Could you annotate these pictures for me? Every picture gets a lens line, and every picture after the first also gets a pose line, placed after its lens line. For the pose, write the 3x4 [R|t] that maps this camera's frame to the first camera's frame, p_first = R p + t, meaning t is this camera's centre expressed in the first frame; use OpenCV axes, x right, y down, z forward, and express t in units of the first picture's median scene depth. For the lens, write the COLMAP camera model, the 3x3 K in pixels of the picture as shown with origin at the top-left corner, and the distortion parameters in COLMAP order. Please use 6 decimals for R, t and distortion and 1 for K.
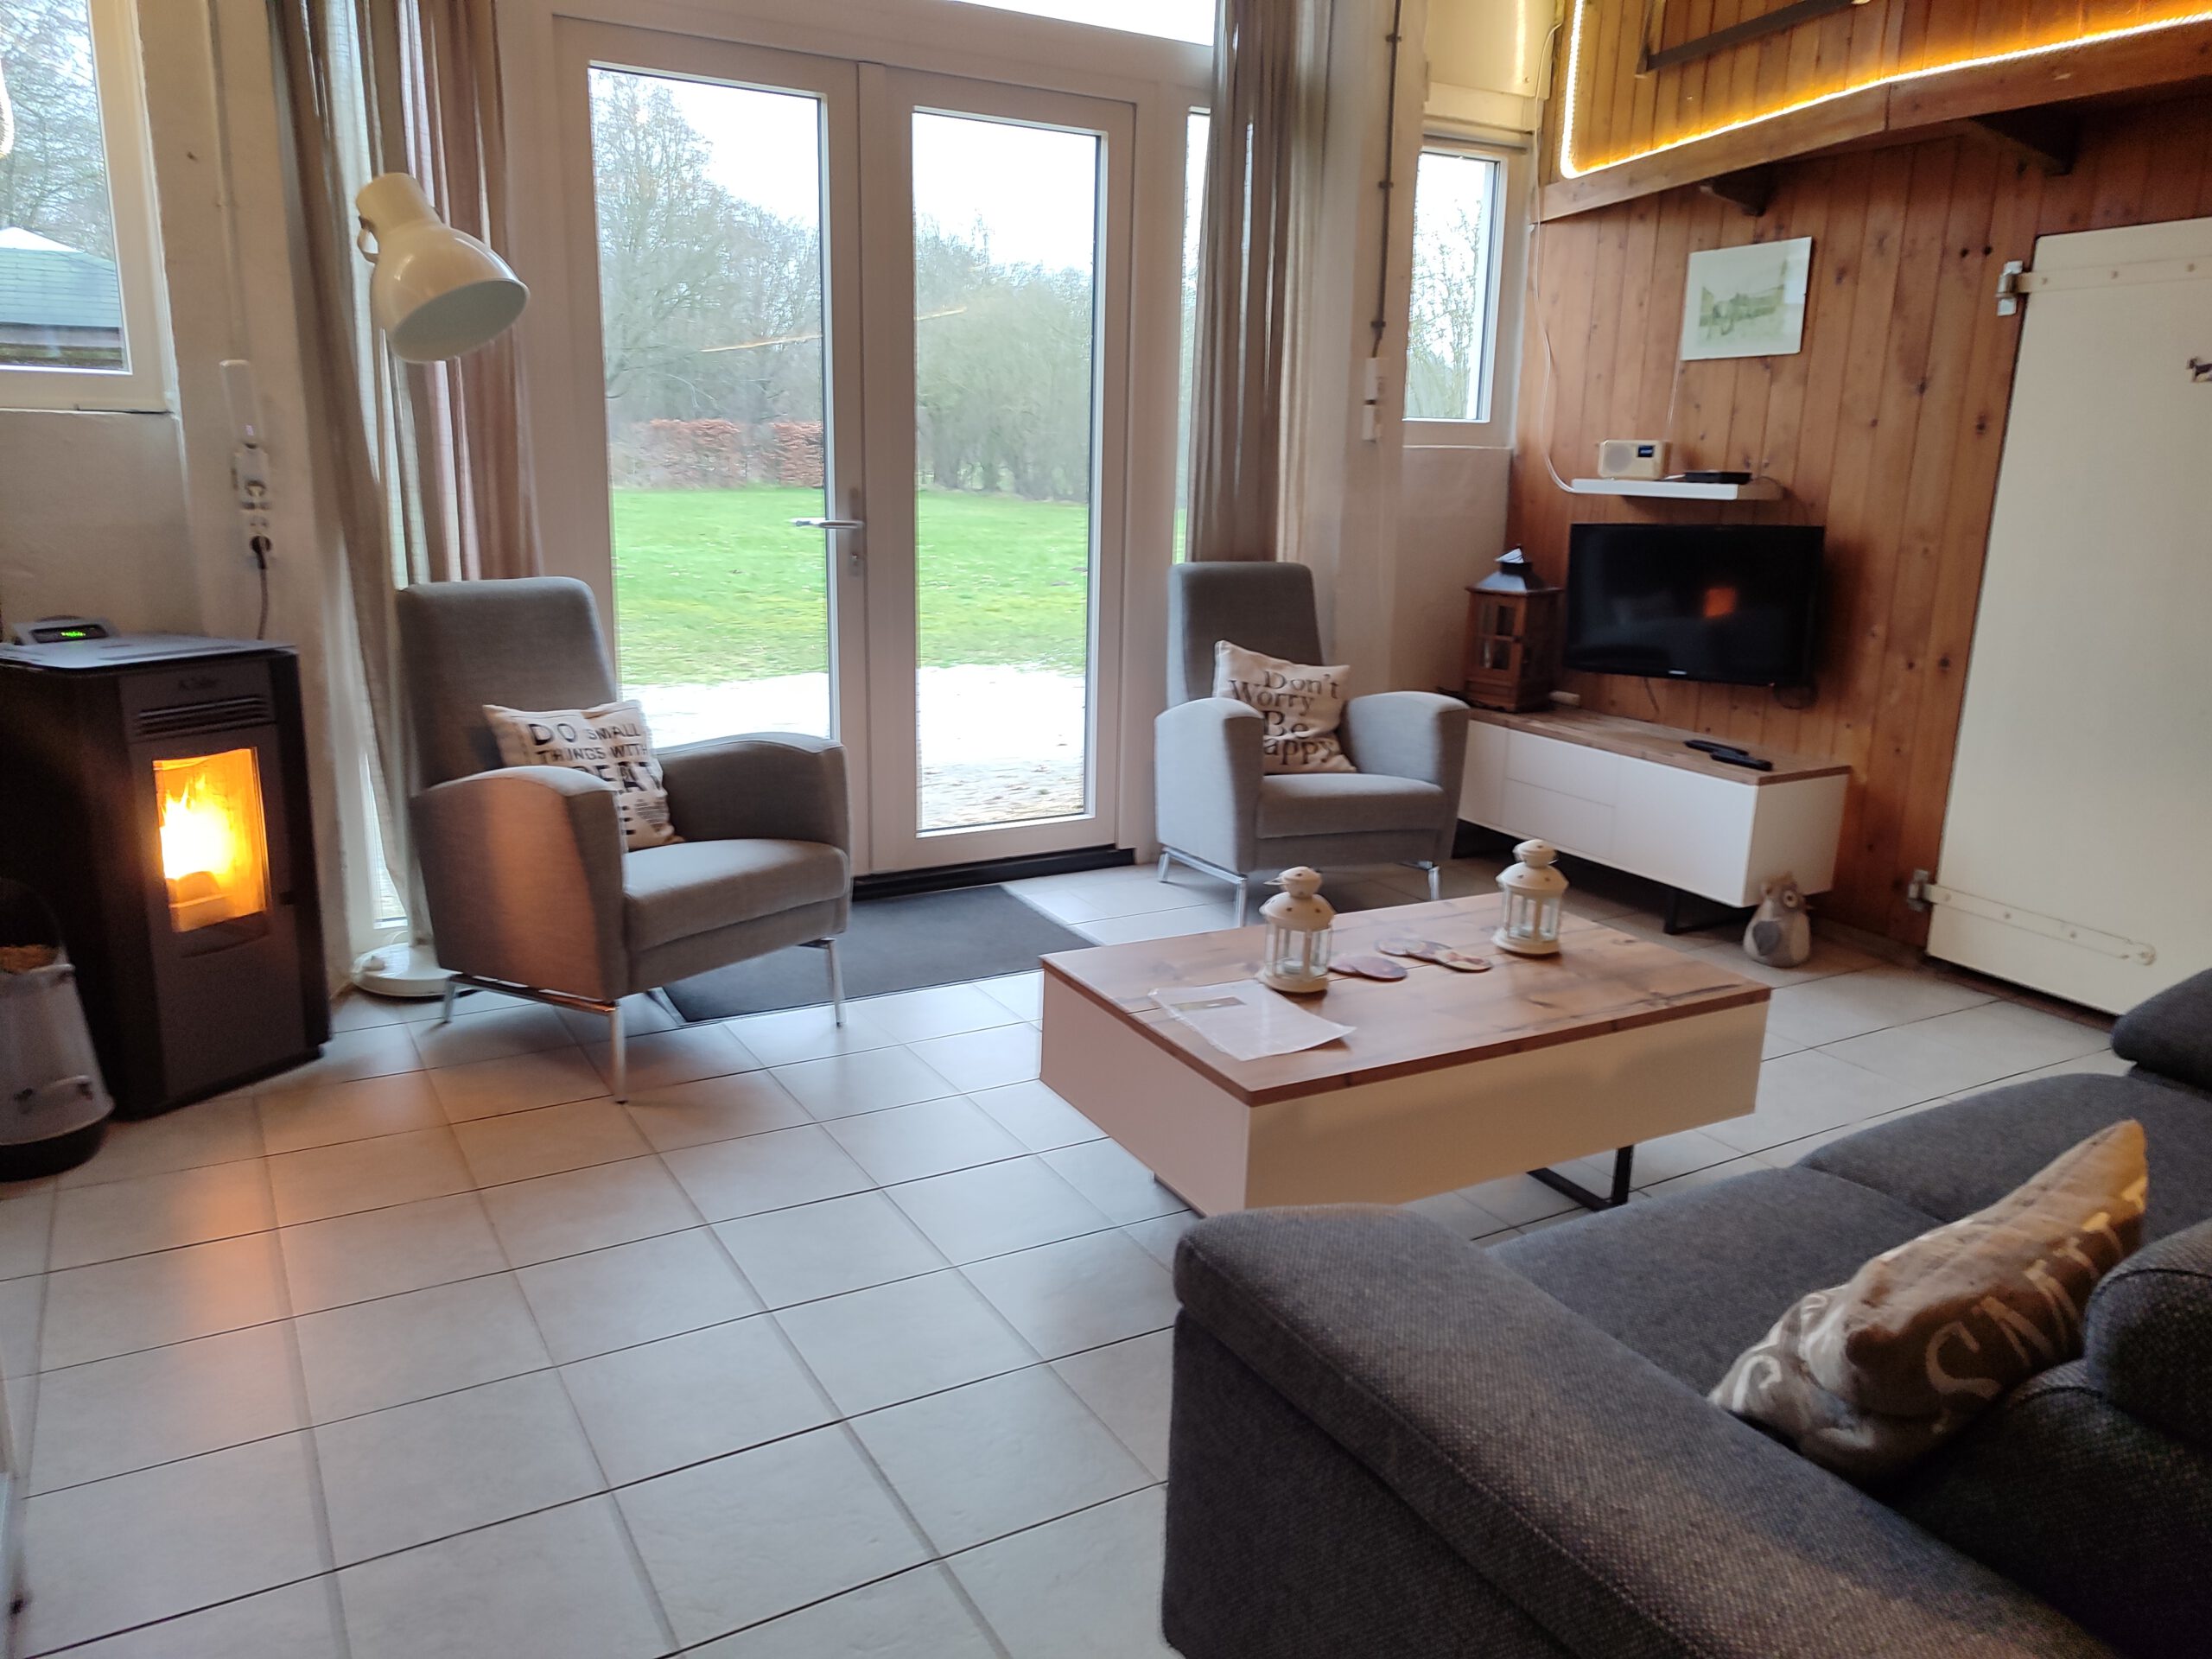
lens RADIAL K [[1577.4, 0, 1106.0], [0, 1577.4, 829.5], [0, 0, 1]] dist [0.019070, -0.007094]
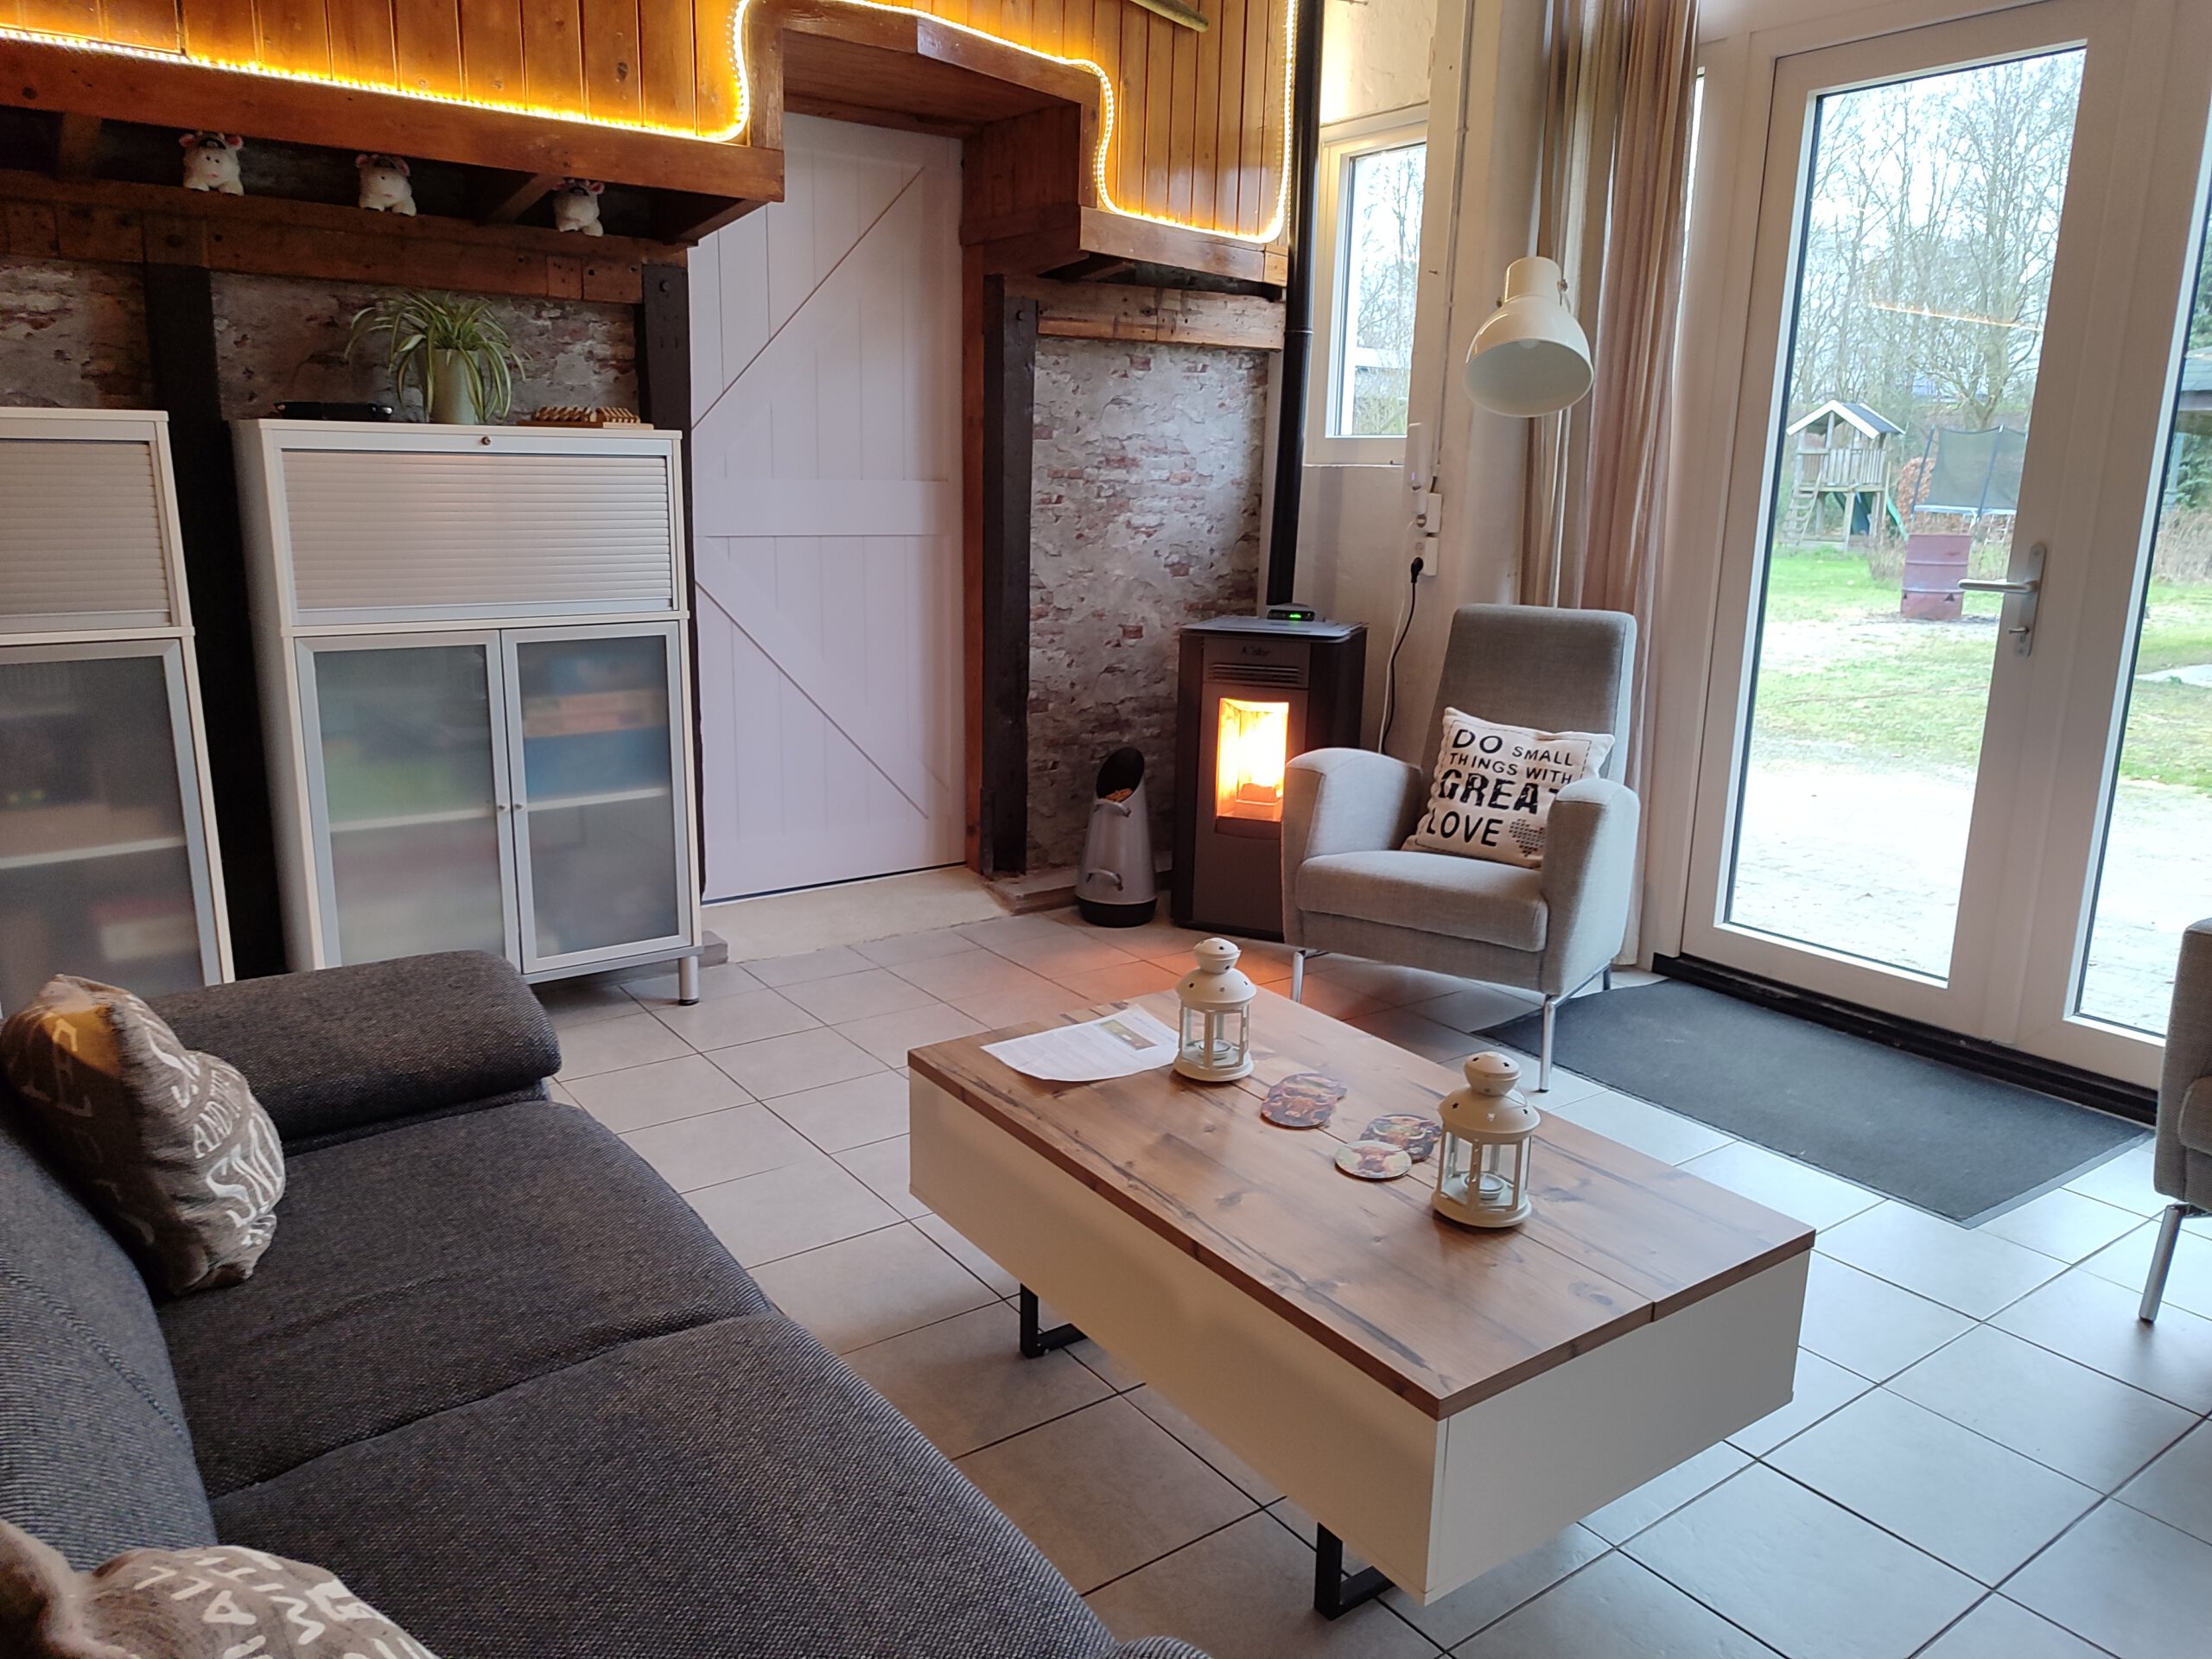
lens RADIAL K [[1577.4, 0, 1106.0], [0, 1577.4, 829.5], [0, 0, 1]] dist [0.019070, -0.007094]
pose [[0.089790, 0.198001, -0.976081, 0.650312], [-0.246813, 0.953893, 0.170796, -0.113580], [0.964894, 0.225574, 0.134519, 0.544095]]
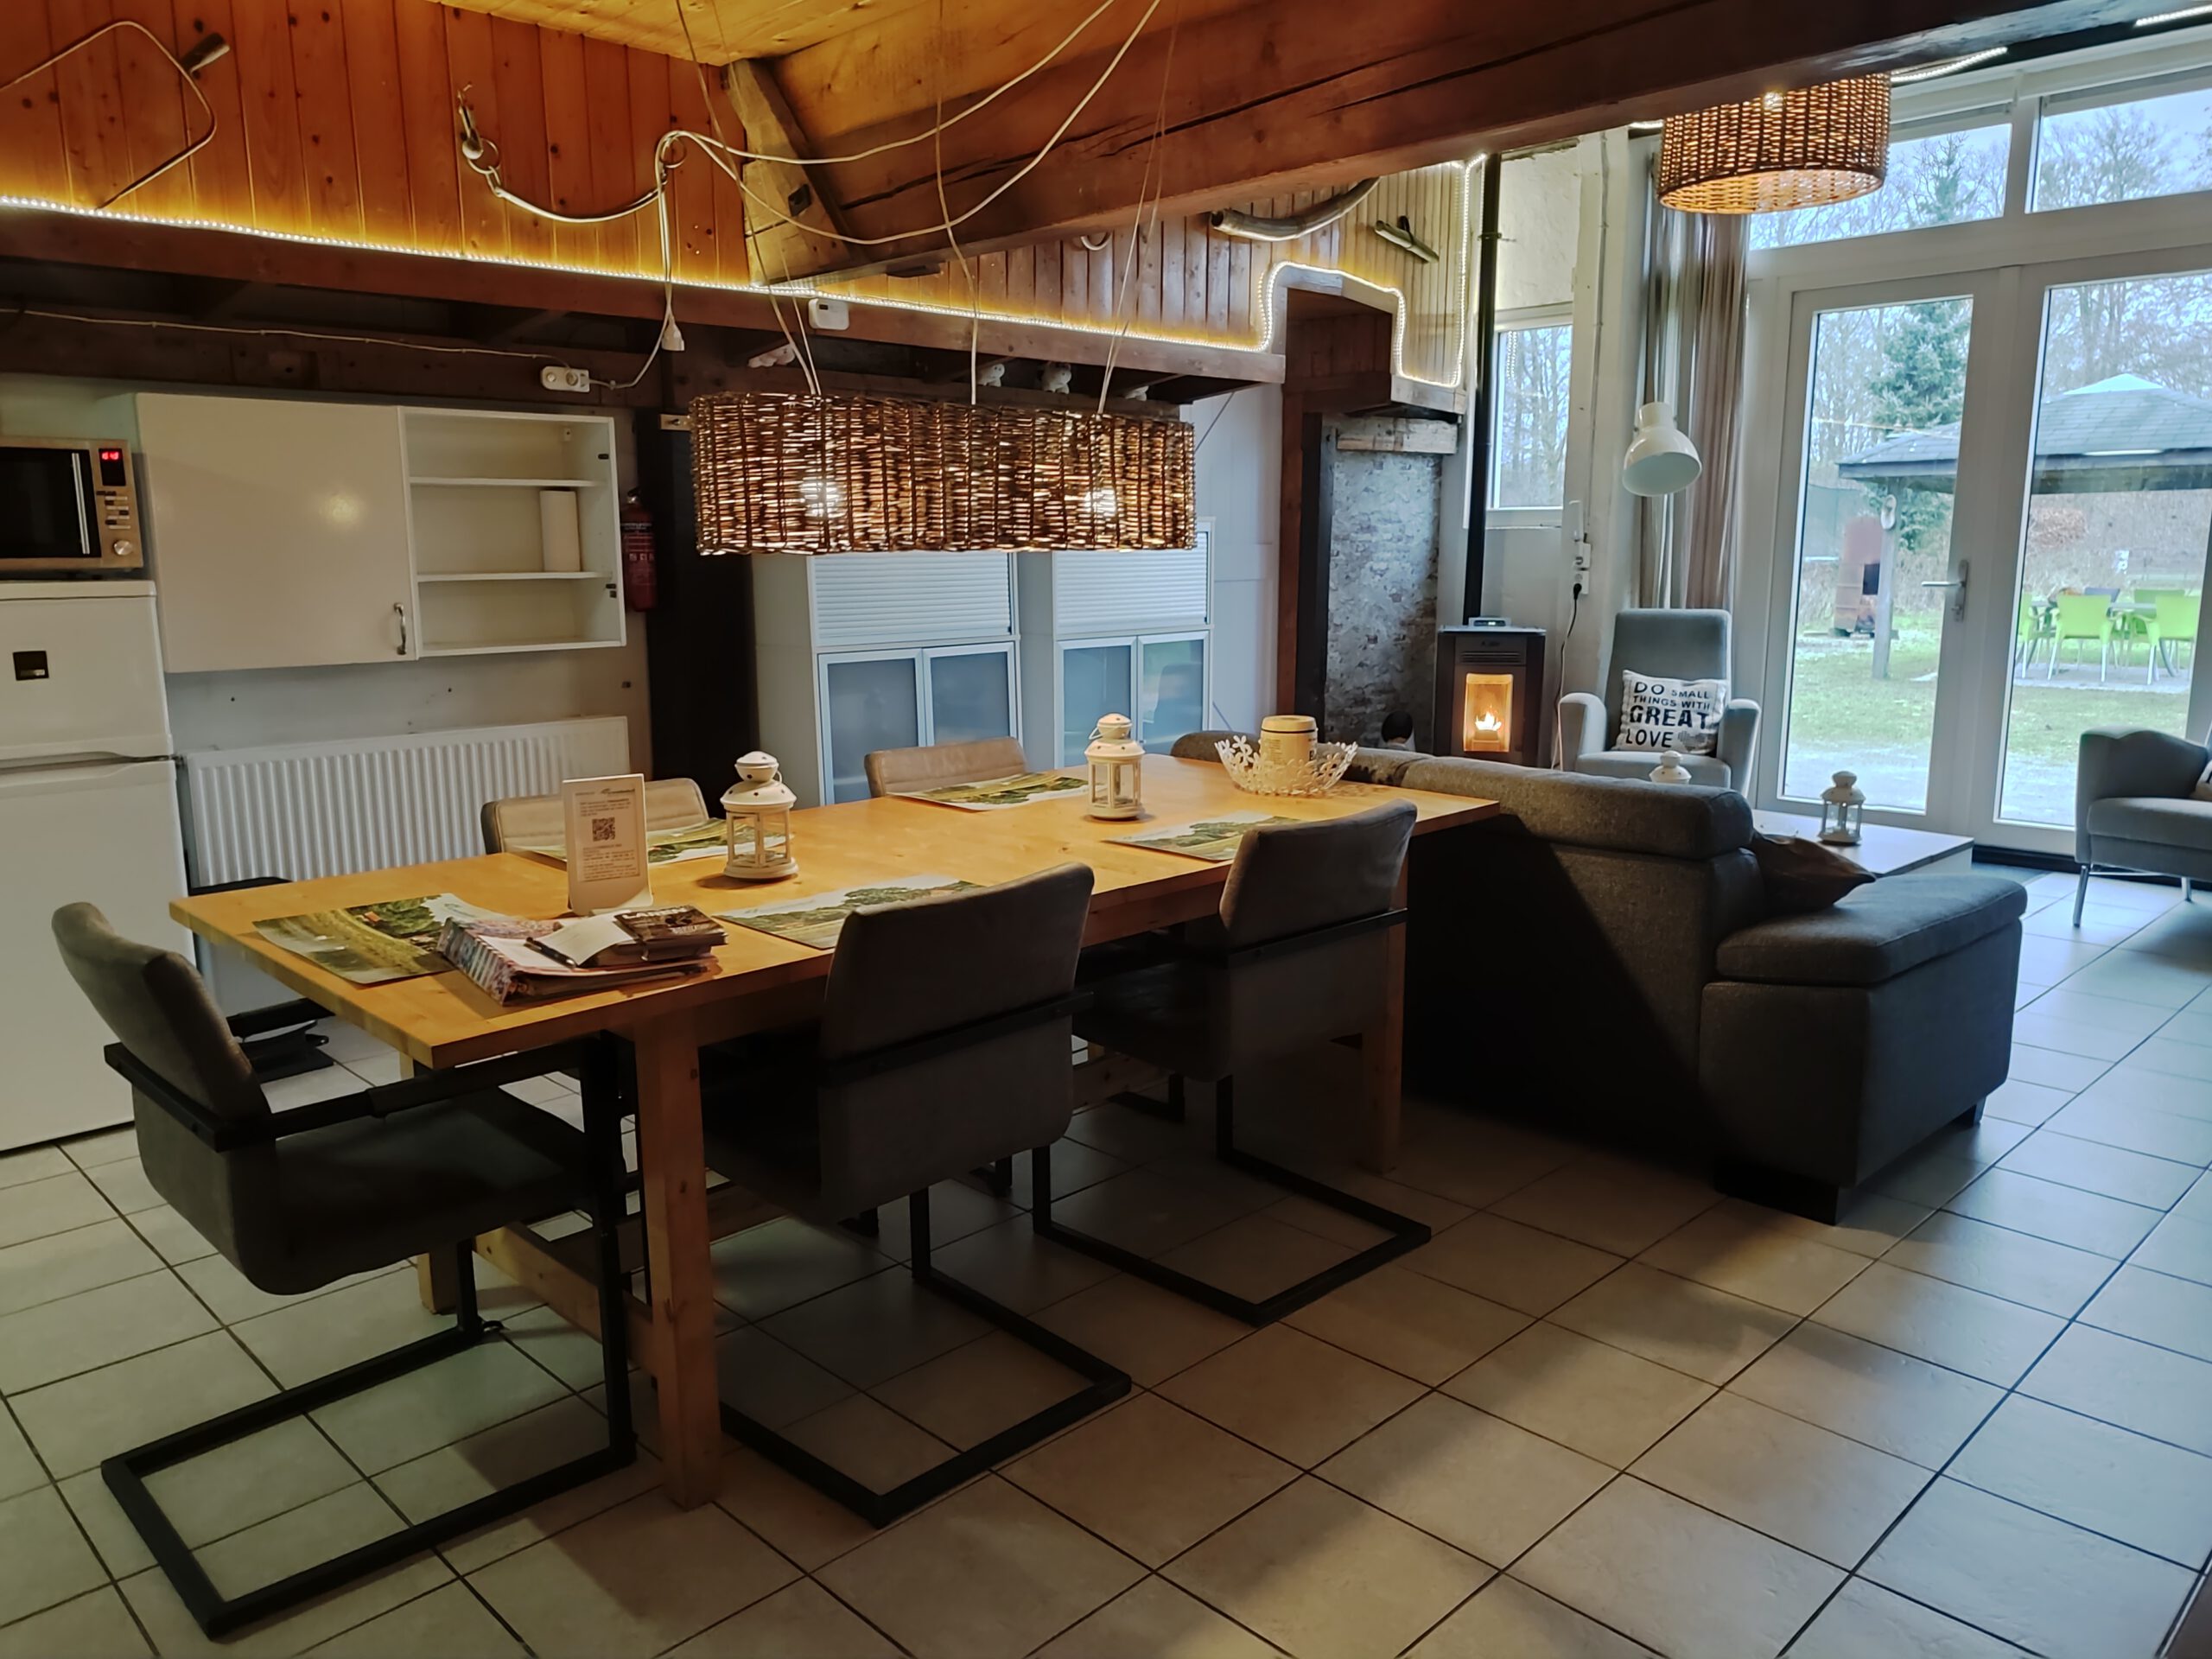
lens RADIAL K [[1604.8, 0, 1103.1], [0, 1604.8, 841.5], [0, 0, 1]] dist [0.025579, 0.002813]
pose [[0.251627, 0.155533, -0.955245, 1.202133], [-0.215197, 0.971286, 0.101458, 0.054950], [0.943596, 0.180037, 0.277872, -0.102090]]
